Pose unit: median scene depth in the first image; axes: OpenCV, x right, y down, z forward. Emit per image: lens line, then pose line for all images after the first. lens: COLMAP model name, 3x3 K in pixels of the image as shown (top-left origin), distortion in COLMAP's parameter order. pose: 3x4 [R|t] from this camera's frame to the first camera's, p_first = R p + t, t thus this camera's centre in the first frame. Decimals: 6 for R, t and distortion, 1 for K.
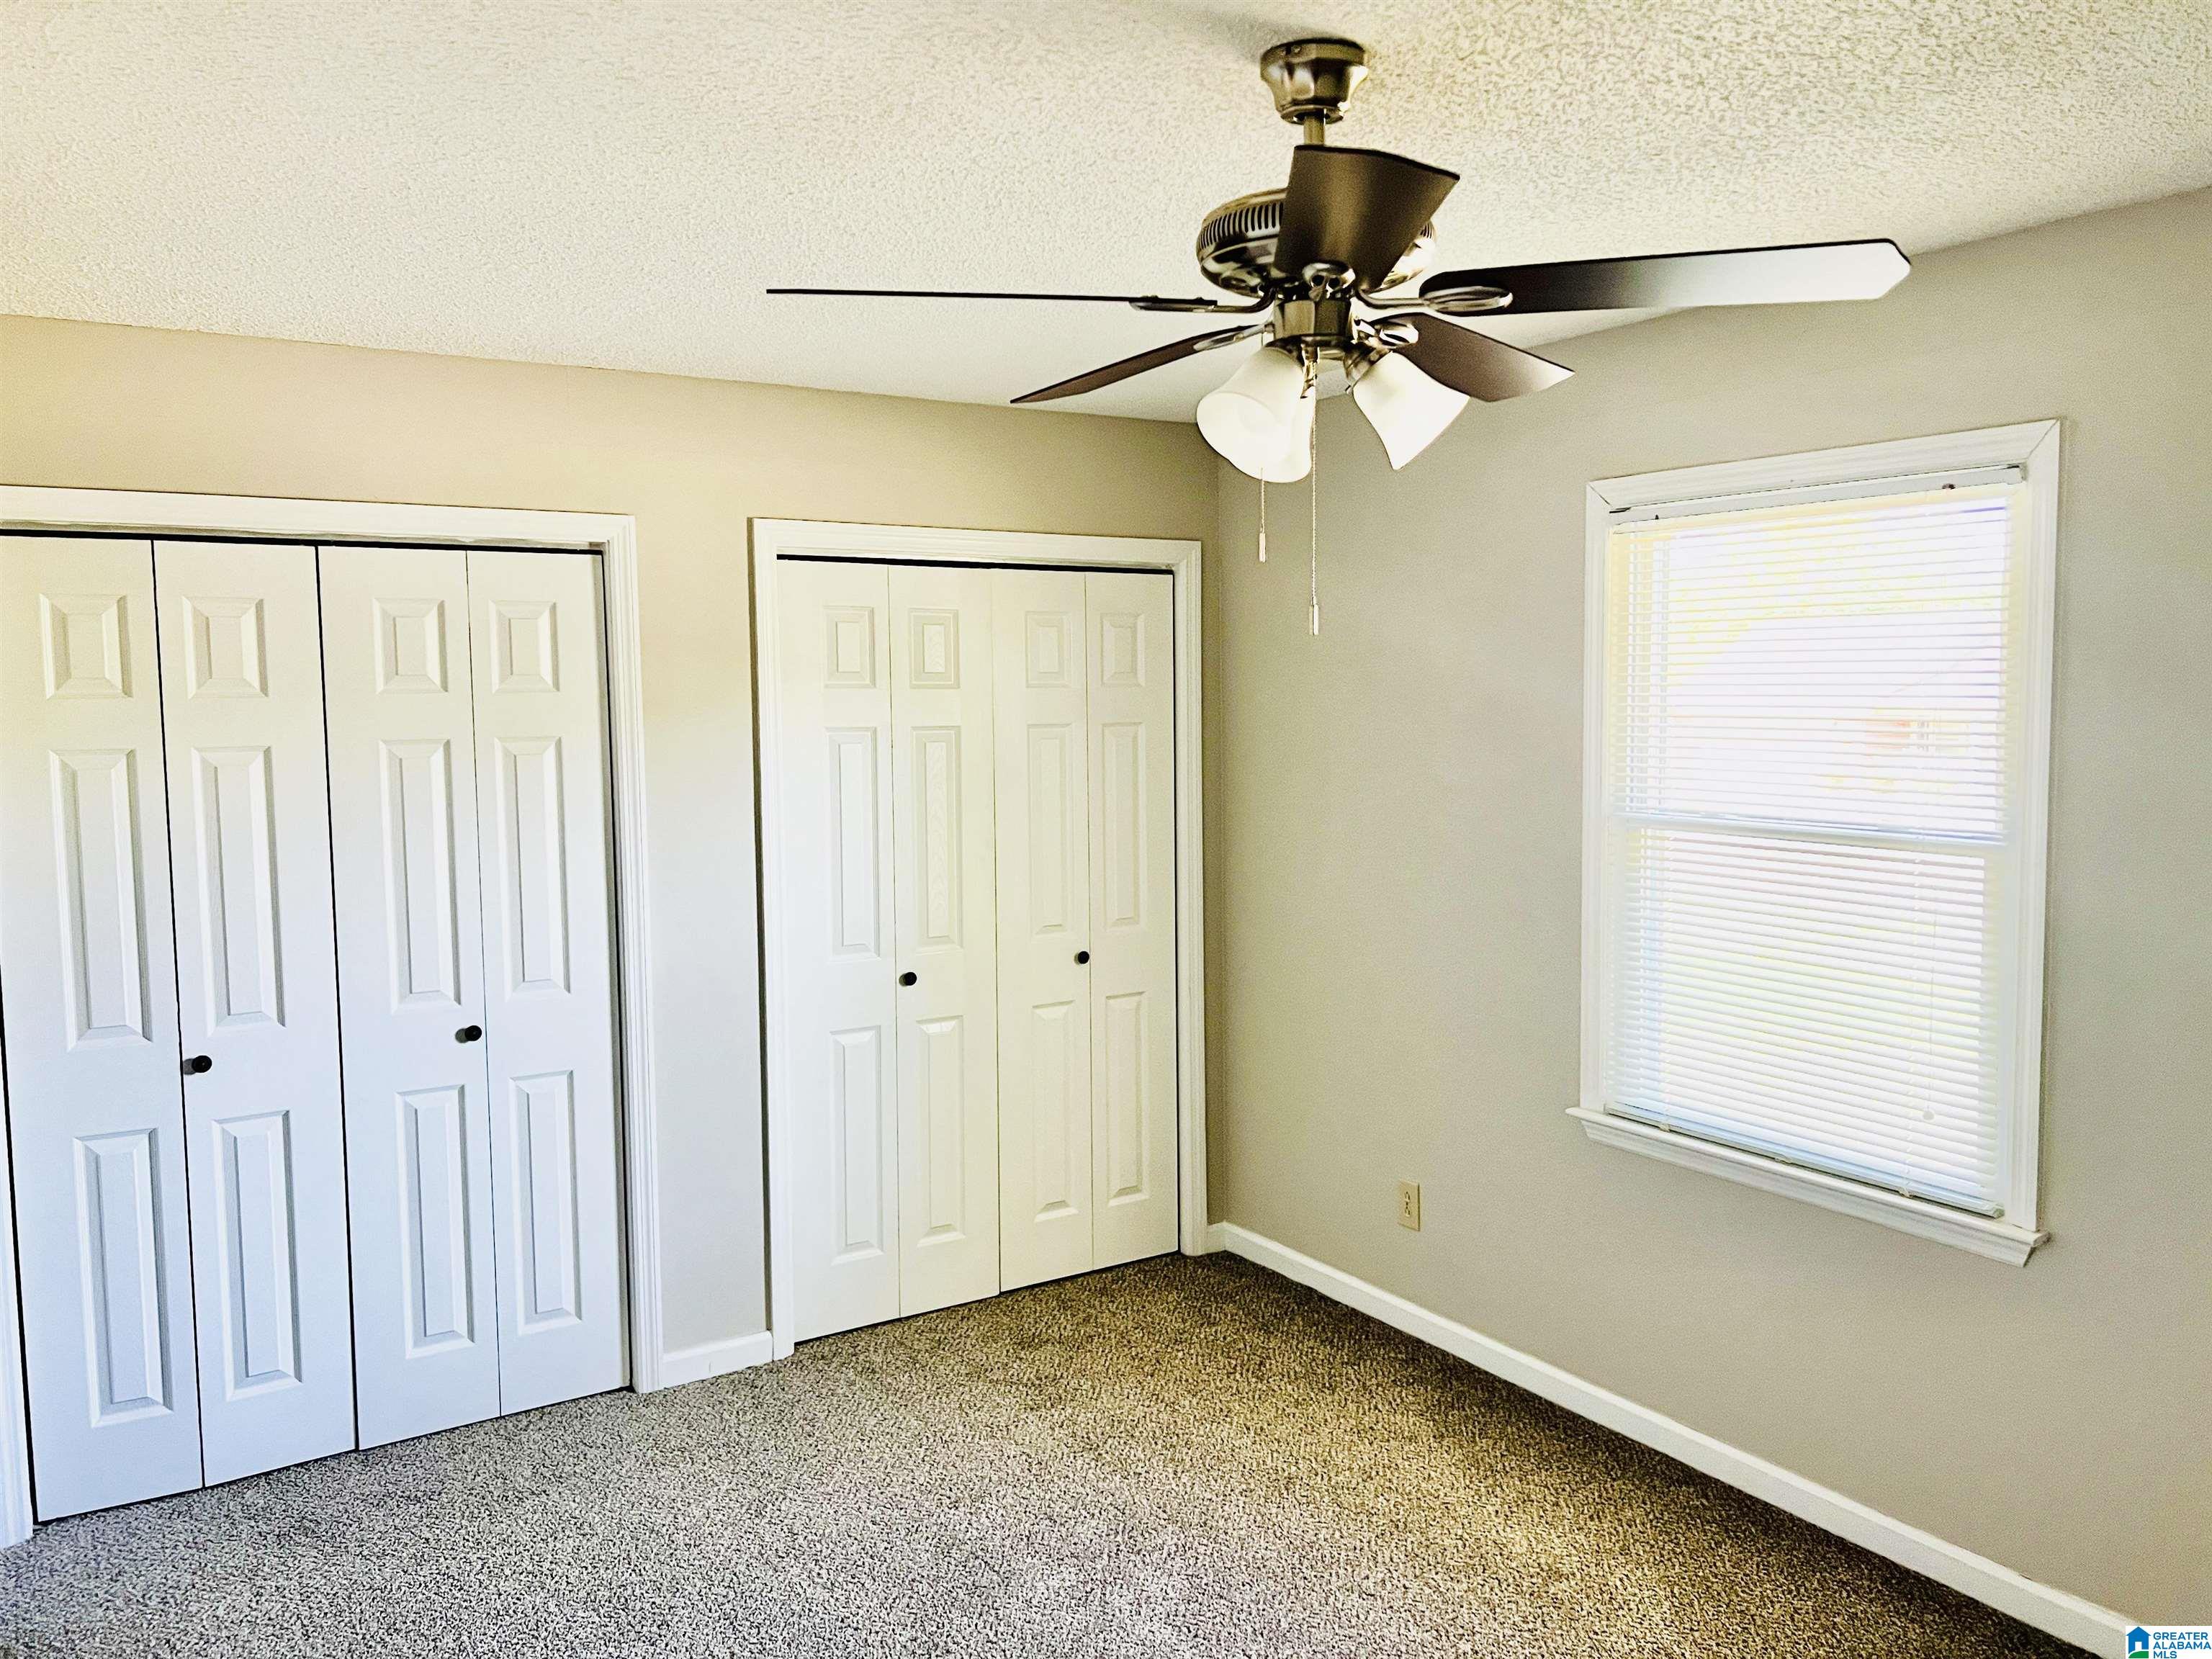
lens RADIAL K [[1667.7, 0, 1129.9], [0, 1667.7, 832.4], [0, 0, 1]] dist [0.041730, -0.023459]
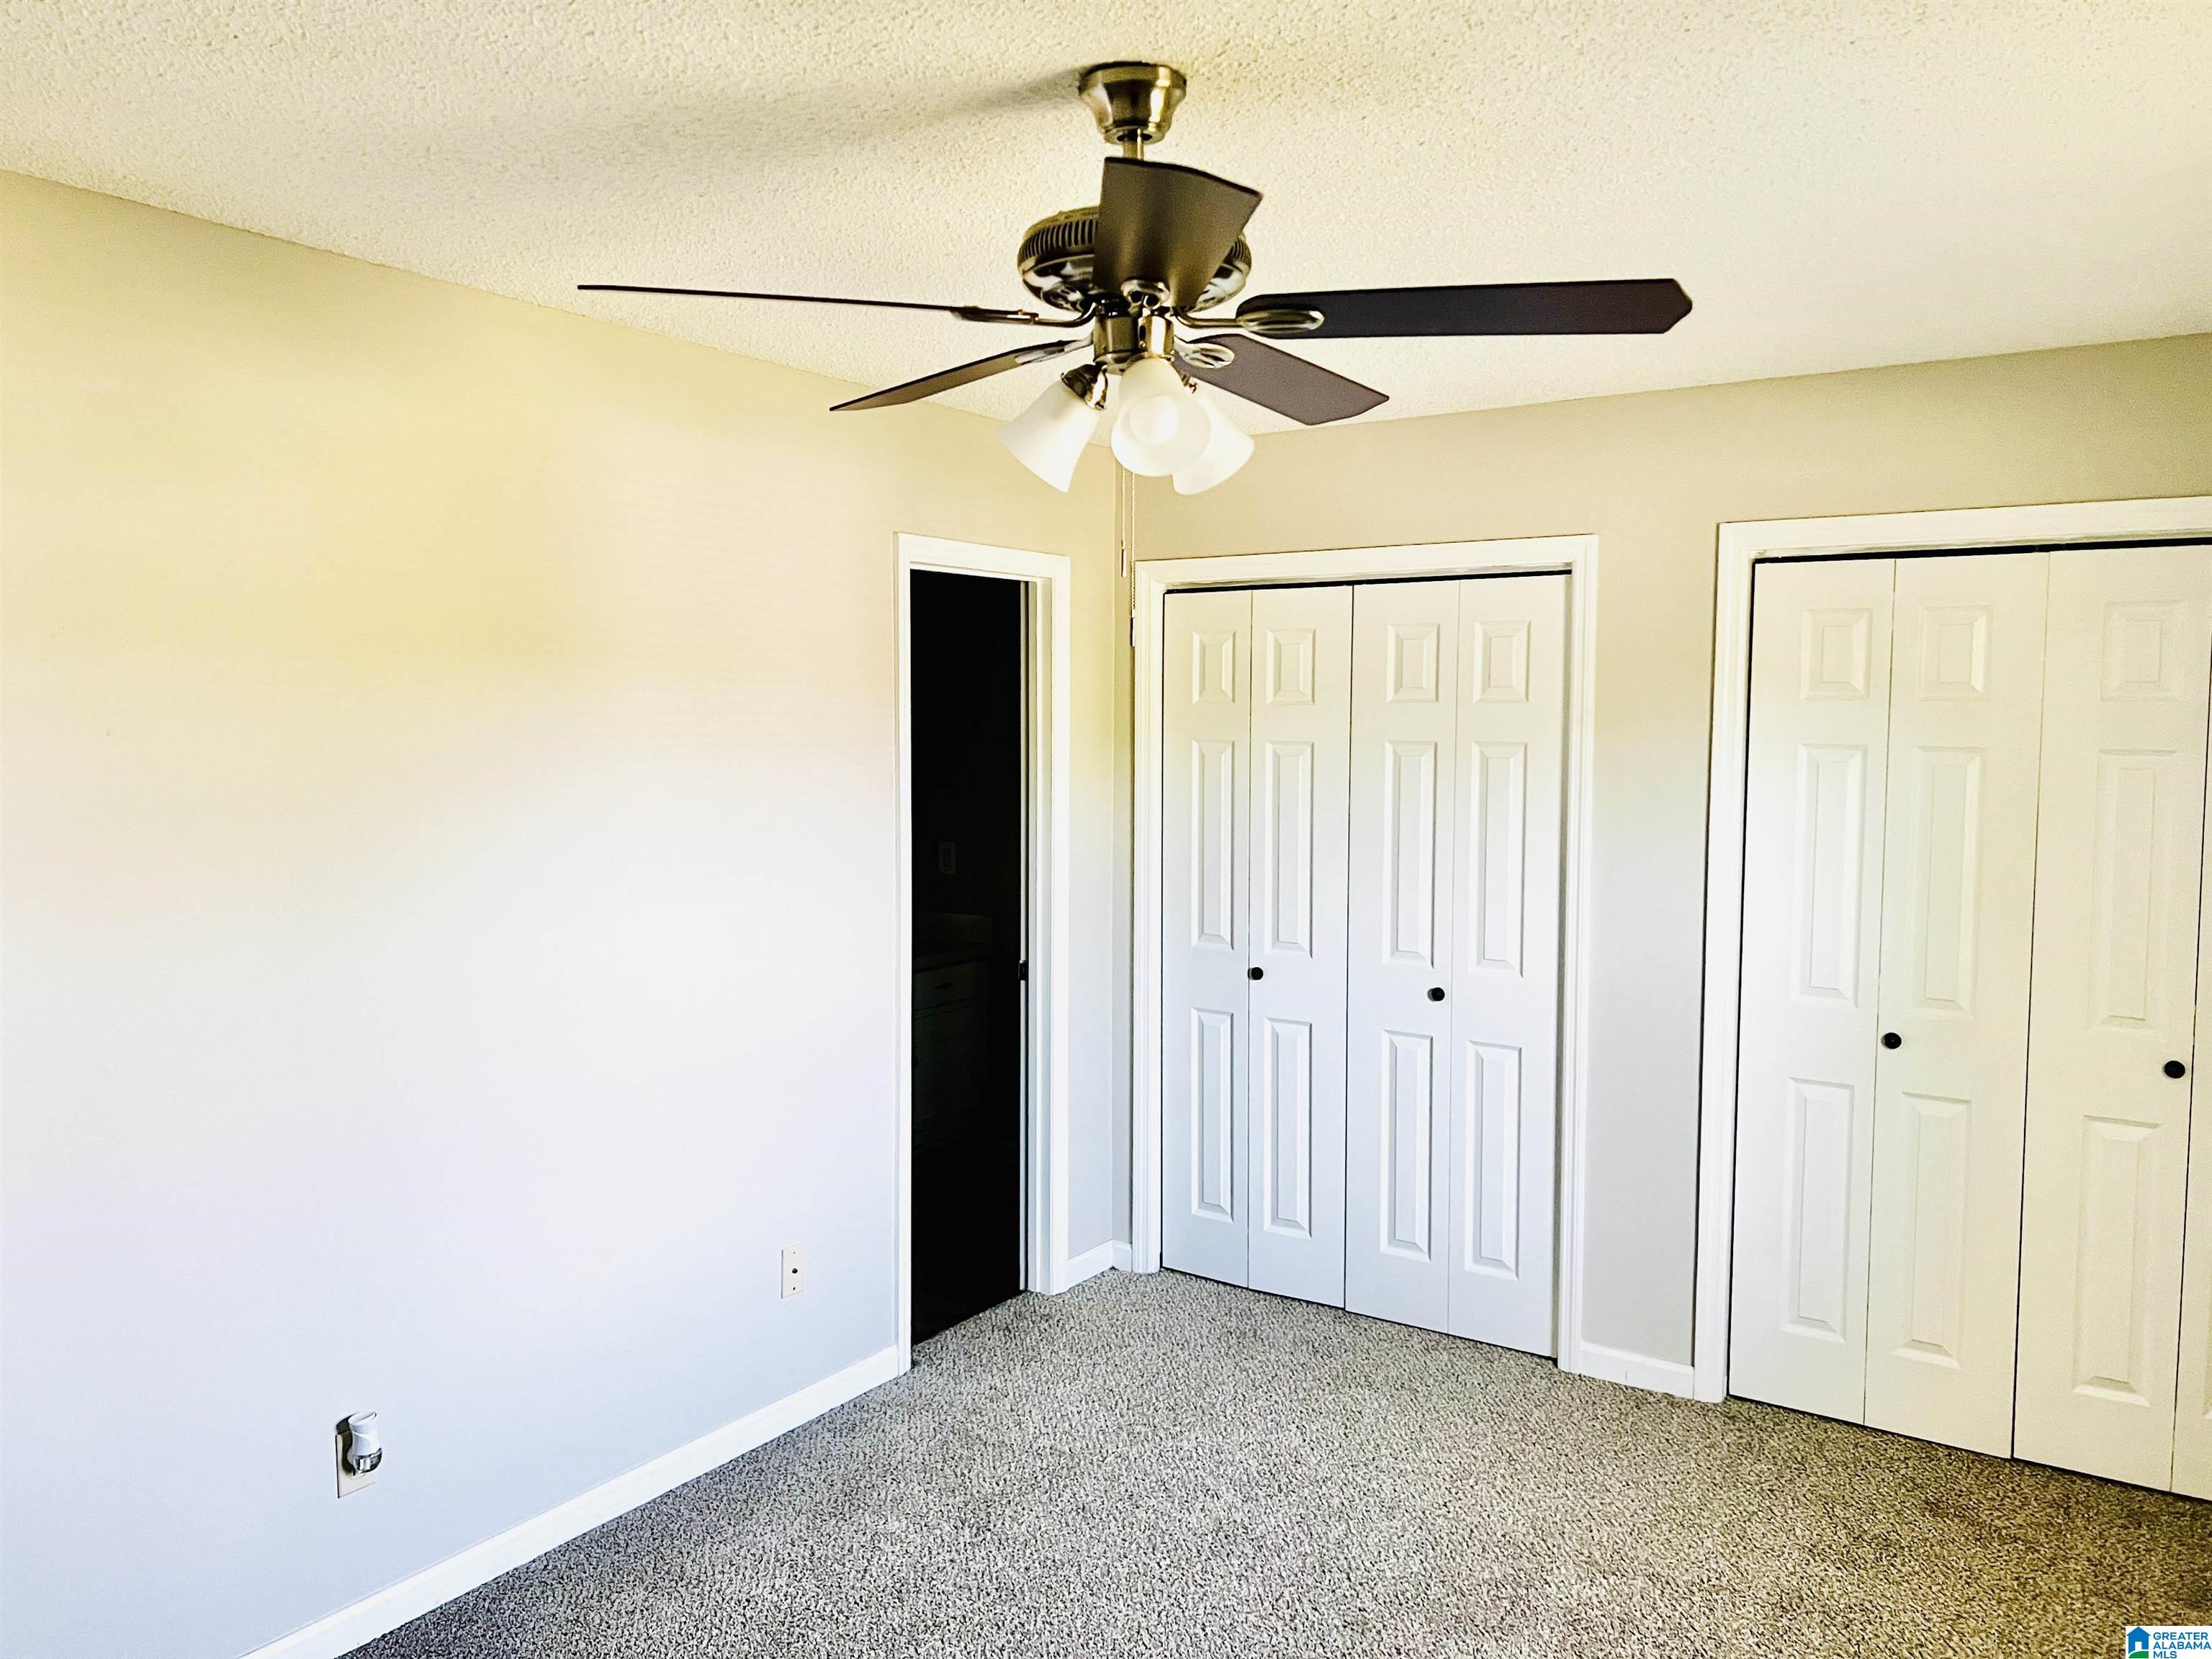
lens RADIAL K [[1667.7, 0, 1124.7], [0, 1667.7, 820.1], [0, 0, 1]] dist [0.041730, -0.023459]
pose [[0.397784, 0.081866, -0.913819, 0.533709], [-0.083266, 0.995122, 0.052904, -0.041062], [0.913693, 0.055046, 0.402660, 0.307740]]
